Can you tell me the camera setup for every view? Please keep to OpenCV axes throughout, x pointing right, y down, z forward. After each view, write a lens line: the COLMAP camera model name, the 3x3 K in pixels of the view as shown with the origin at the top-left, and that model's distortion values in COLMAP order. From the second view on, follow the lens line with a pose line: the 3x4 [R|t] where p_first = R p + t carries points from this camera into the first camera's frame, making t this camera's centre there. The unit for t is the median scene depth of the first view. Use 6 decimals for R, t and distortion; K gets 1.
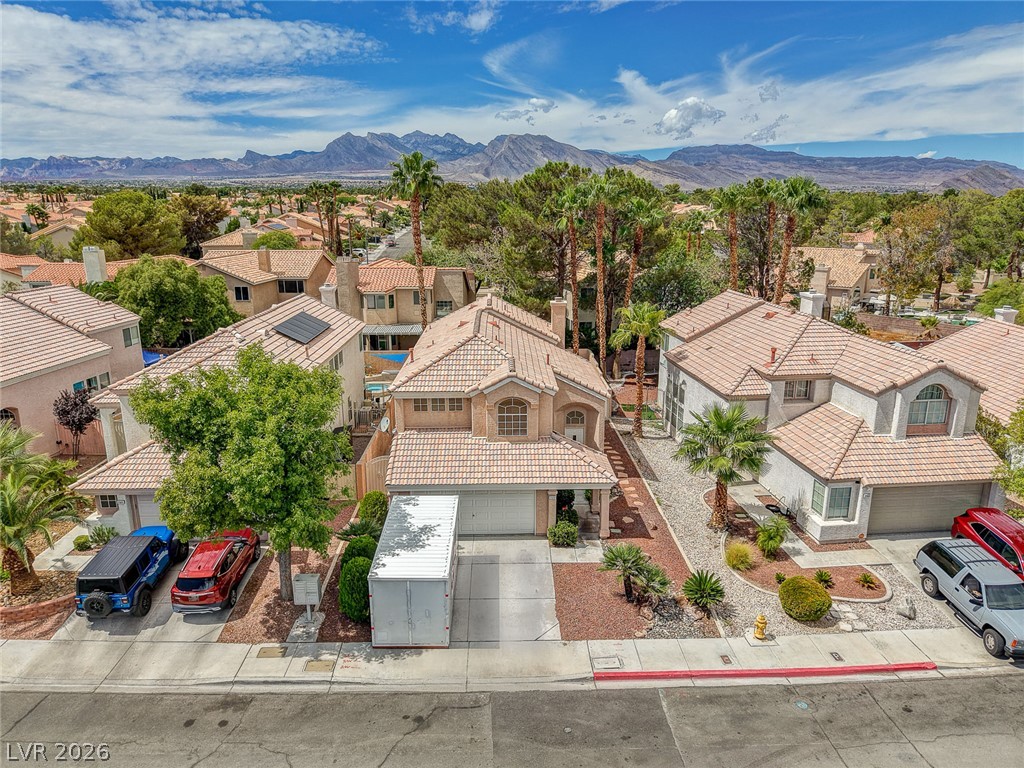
lens RADIAL K [[685.6, 0, 507.2], [0, 685.6, 382.7], [0, 0, 1]] dist [0.019184, -0.018413]
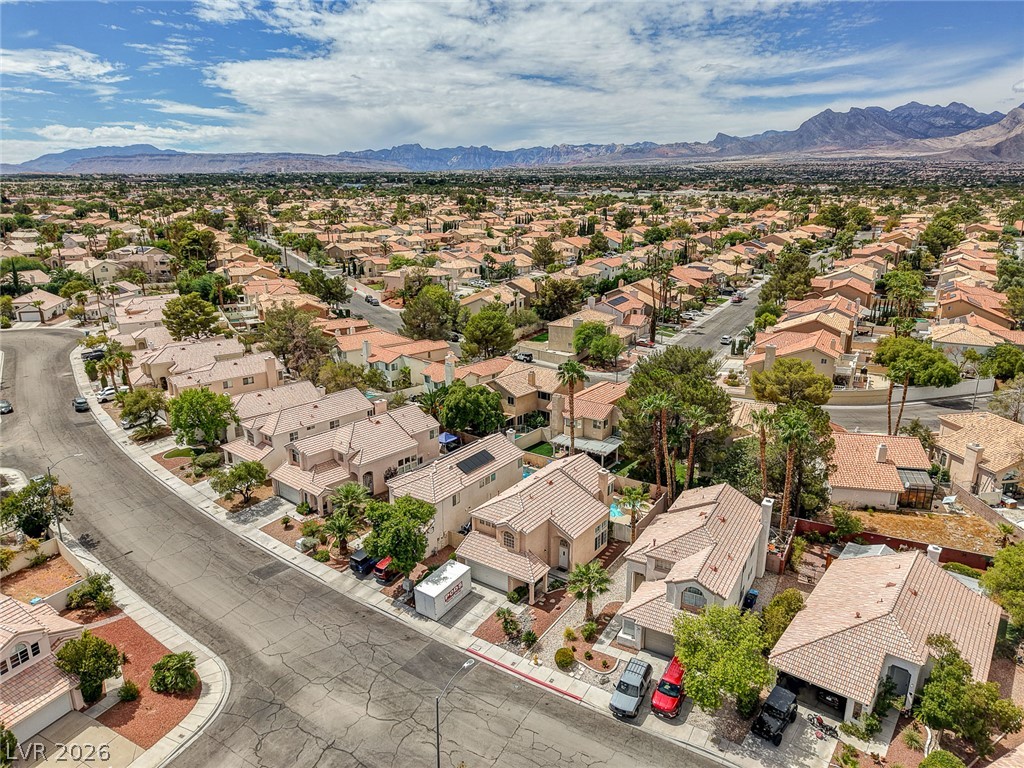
lens RADIAL K [[685.6, 0, 508.1], [0, 685.6, 382.7], [0, 0, 1]] dist [0.019184, -0.018413]
pose [[0.809929, 0.162245, -0.563642, 1.274657], [-0.147721, 0.986428, 0.071675, -0.663759], [0.567621, 0.025210, 0.822904, -0.940831]]
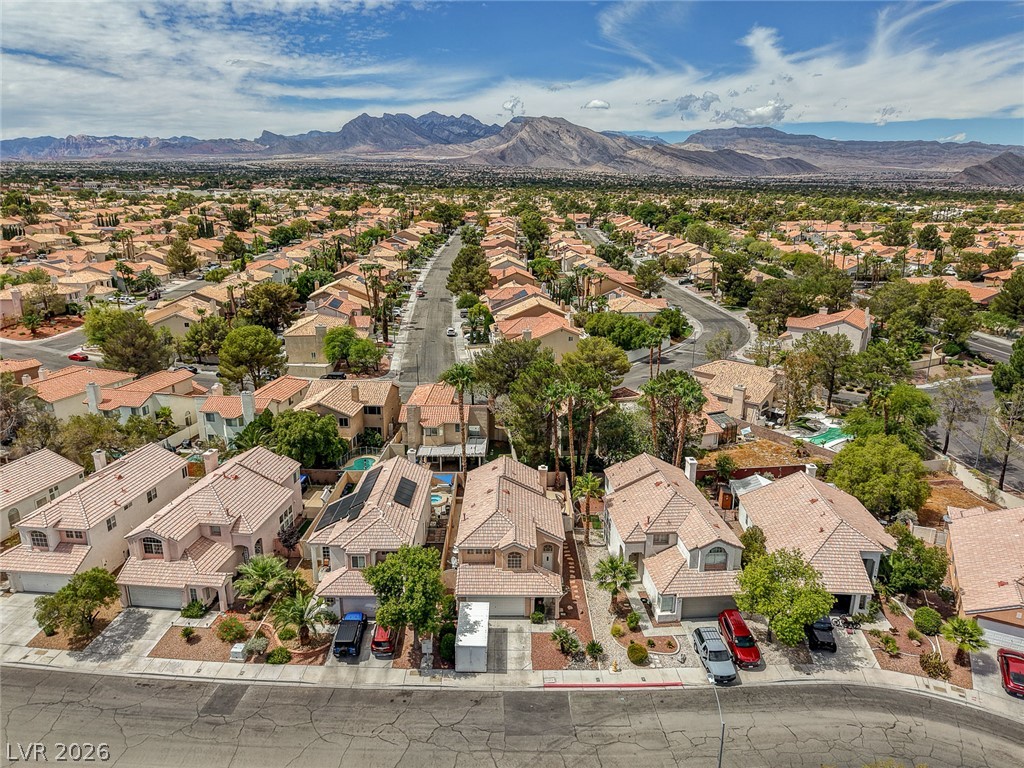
lens RADIAL K [[685.6, 0, 506.4], [0, 685.6, 383.9], [0, 0, 1]] dist [0.019184, -0.018413]
pose [[0.999721, 0.010691, -0.021047, 0.022304], [-0.010101, 0.999560, 0.027904, -0.585092], [0.021336, -0.027684, 0.999389, -1.166729]]
